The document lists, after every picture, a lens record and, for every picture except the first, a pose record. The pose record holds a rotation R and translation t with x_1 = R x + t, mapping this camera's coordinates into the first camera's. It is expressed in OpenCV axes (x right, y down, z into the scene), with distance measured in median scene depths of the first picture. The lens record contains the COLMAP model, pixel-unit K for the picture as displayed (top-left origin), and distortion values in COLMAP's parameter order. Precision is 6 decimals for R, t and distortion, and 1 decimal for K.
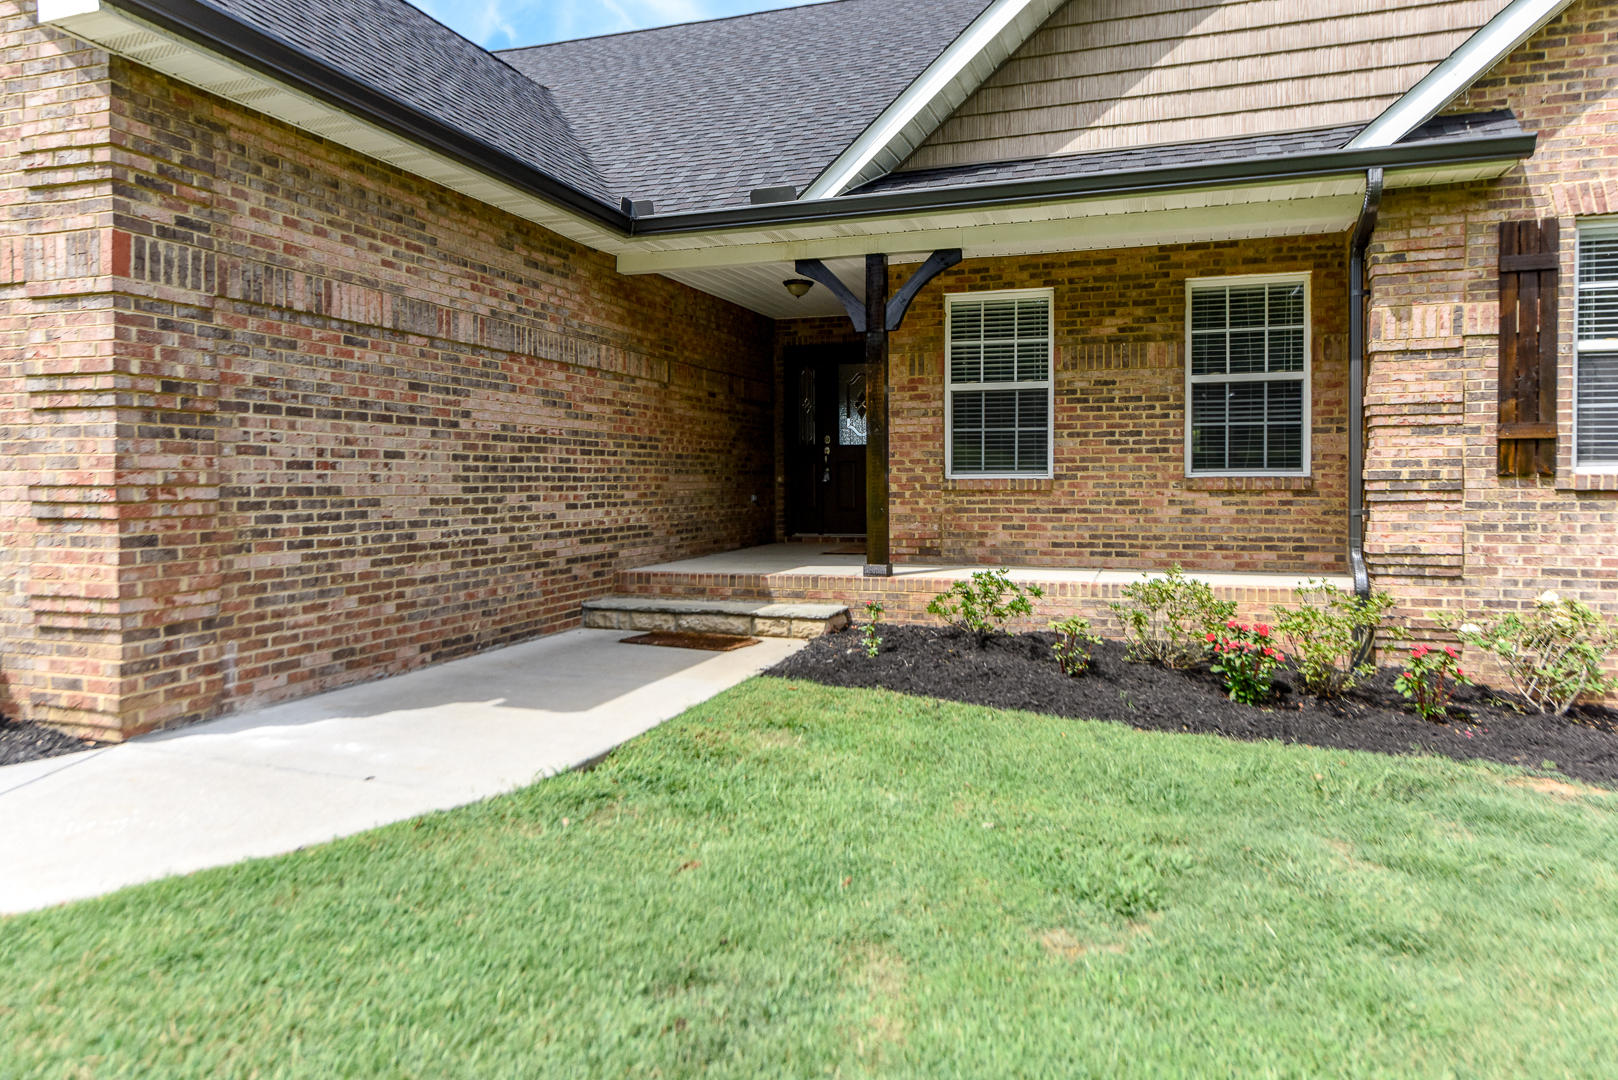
lens RADIAL K [[1092.1, 0, 802.6], [0, 1092.1, 508.6], [0, 0, 1]] dist [0.002785, -0.000187]
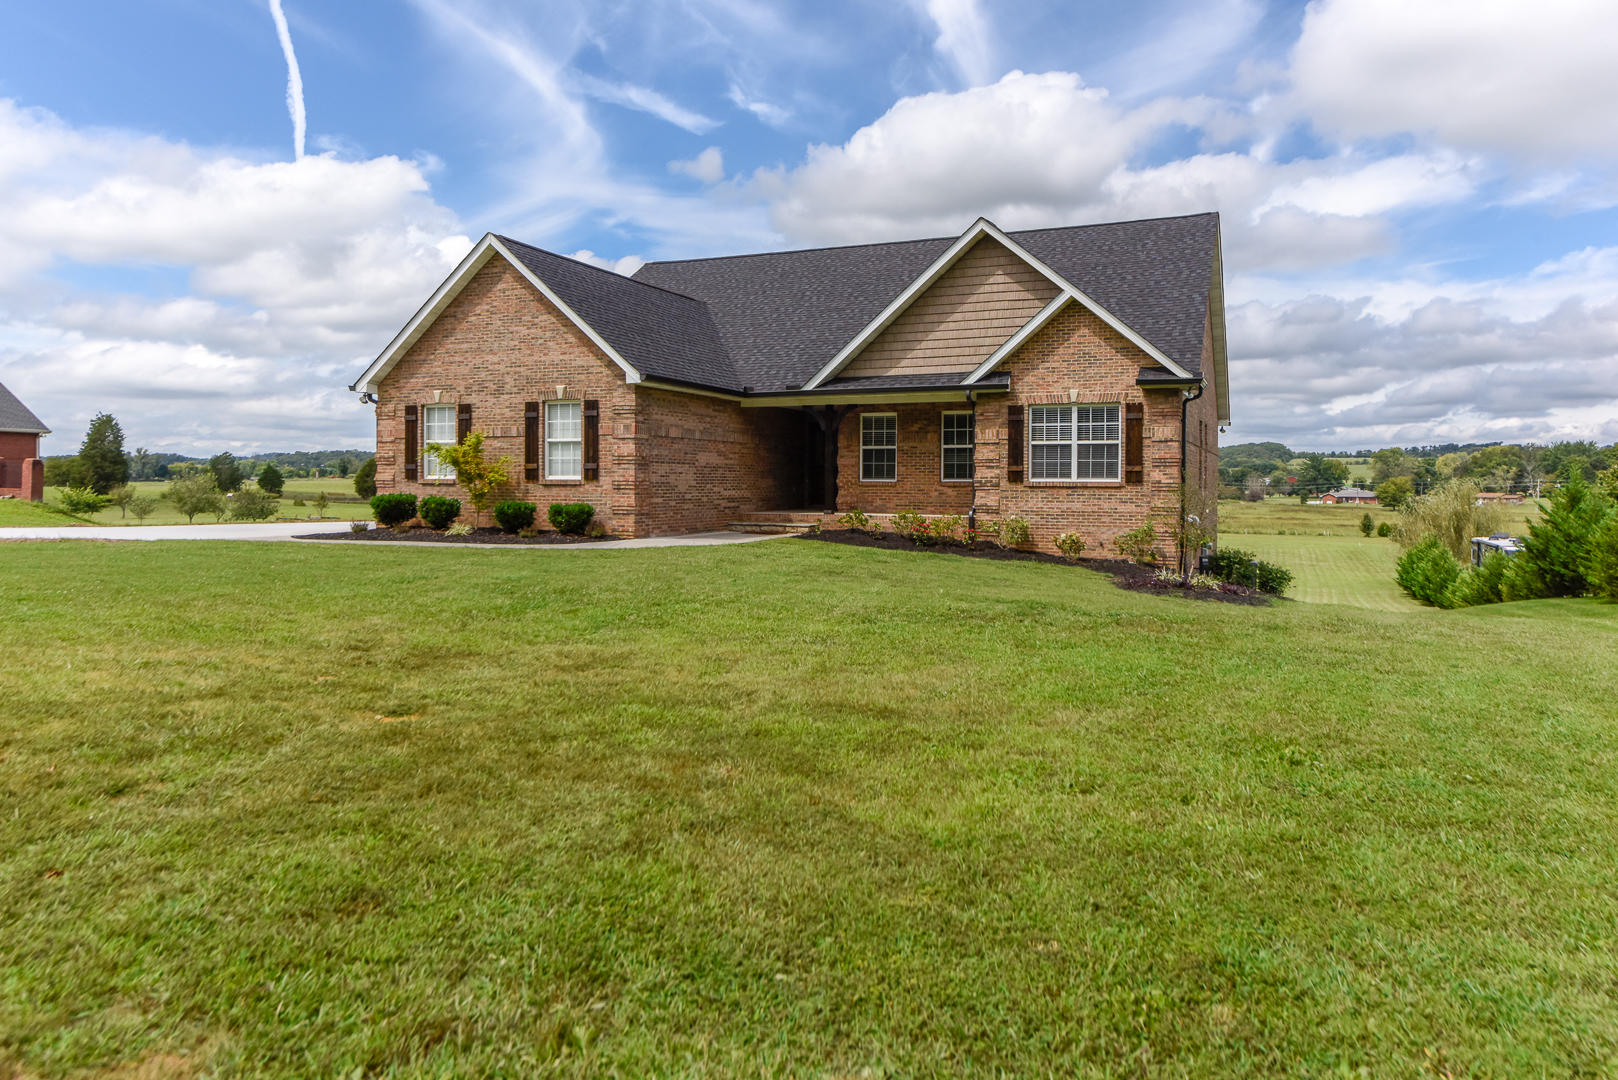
lens RADIAL K [[1106.1, 0, 773.5], [0, 1106.1, 492.6], [0, 0, 1]] dist [-0.003466, -0.000281]
pose [[0.993589, 0.010320, -0.112585, 0.293934], [-0.012011, 0.999825, -0.014358, 0.055535], [0.112417, 0.015618, 0.993538, -2.256937]]
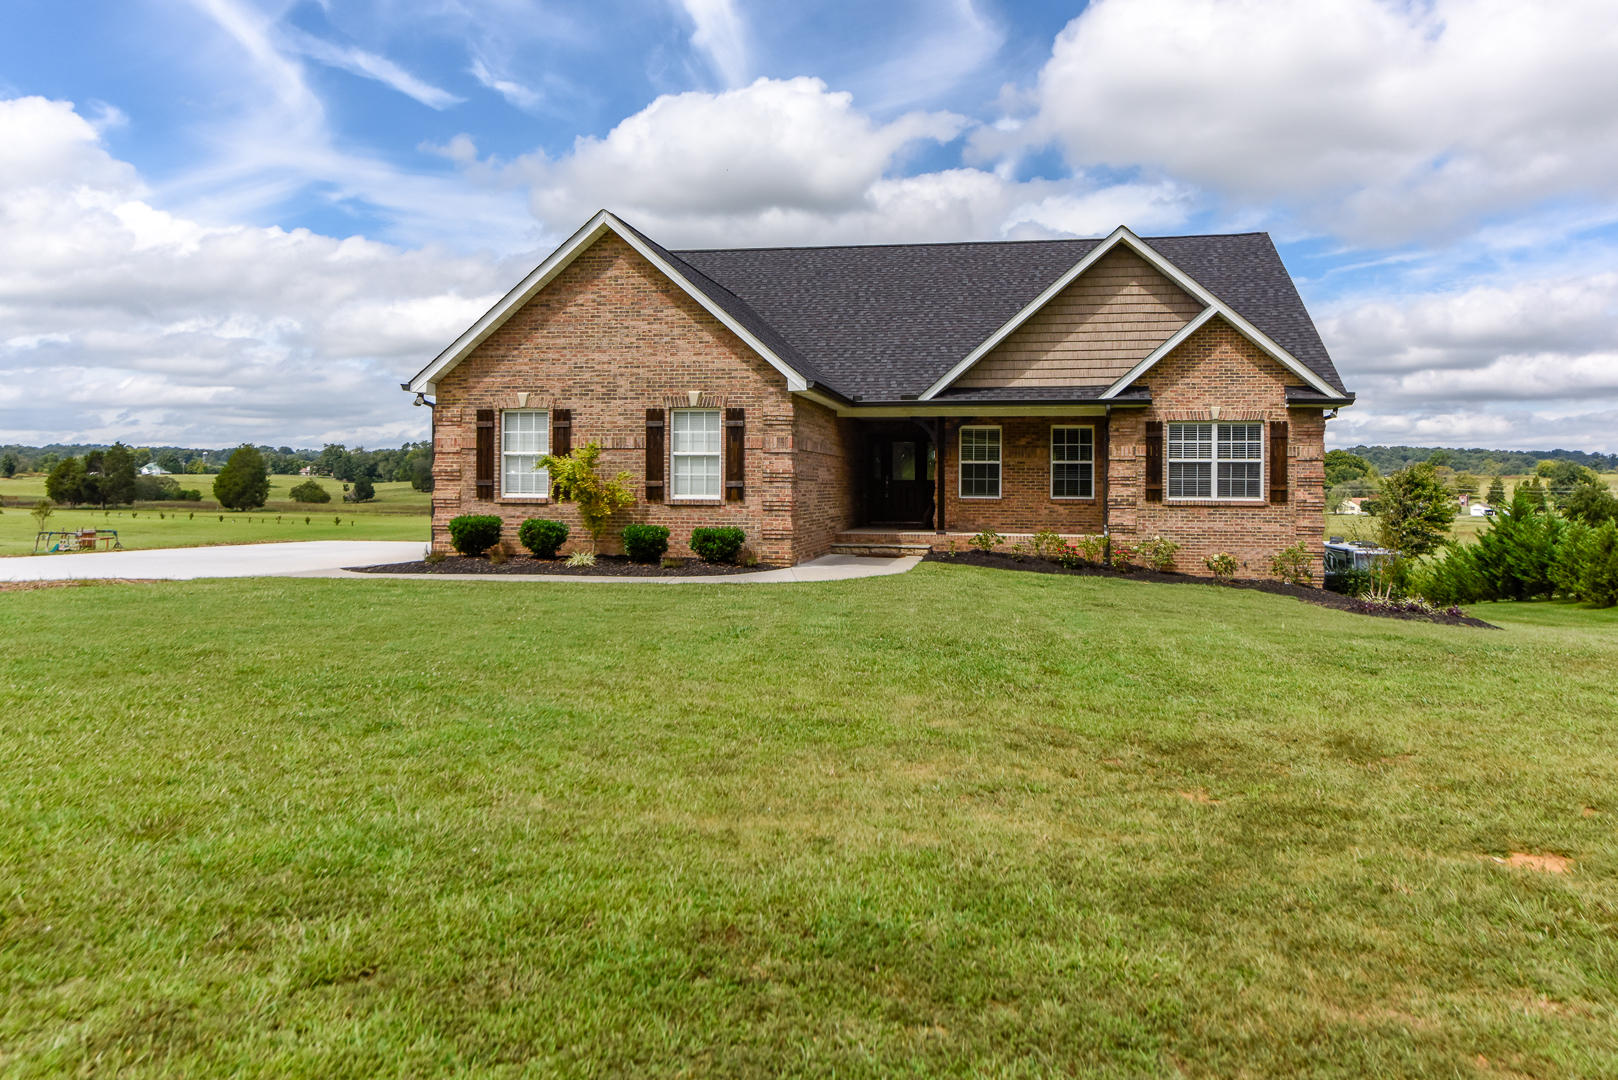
lens RADIAL K [[1133.2, 0, 814.1], [0, 1133.2, 482.3], [0, 0, 1]] dist [0.003122, 0.001817]
pose [[0.990420, 0.011247, 0.137629, -0.730040], [-0.007502, 0.999588, -0.027696, 0.014621], [-0.137884, 0.026398, 0.990097, -2.013265]]
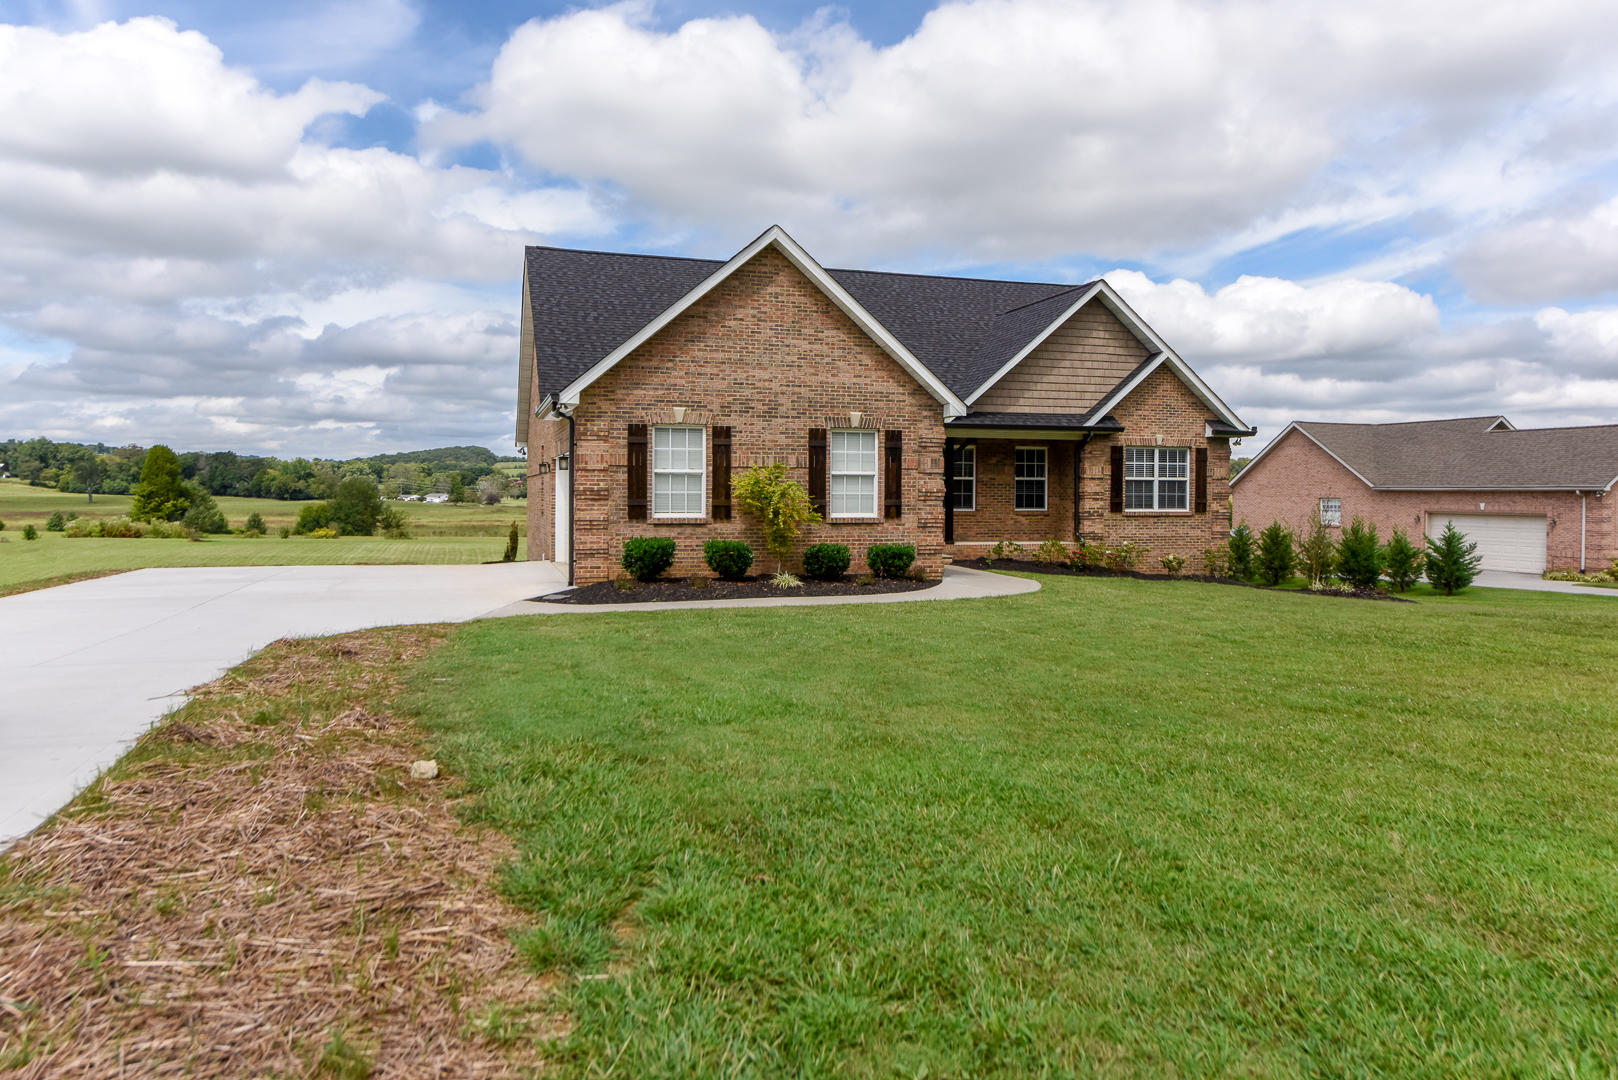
lens RADIAL K [[1121.1, 0, 798.5], [0, 1121.1, 511.0], [0, 0, 1]] dist [0.001283, 0.002262]
pose [[0.813483, -0.002723, 0.581582, -2.372333], [0.004723, 0.999987, -0.001923, -0.029548], [-0.581569, 0.004311, 0.813486, -1.450451]]
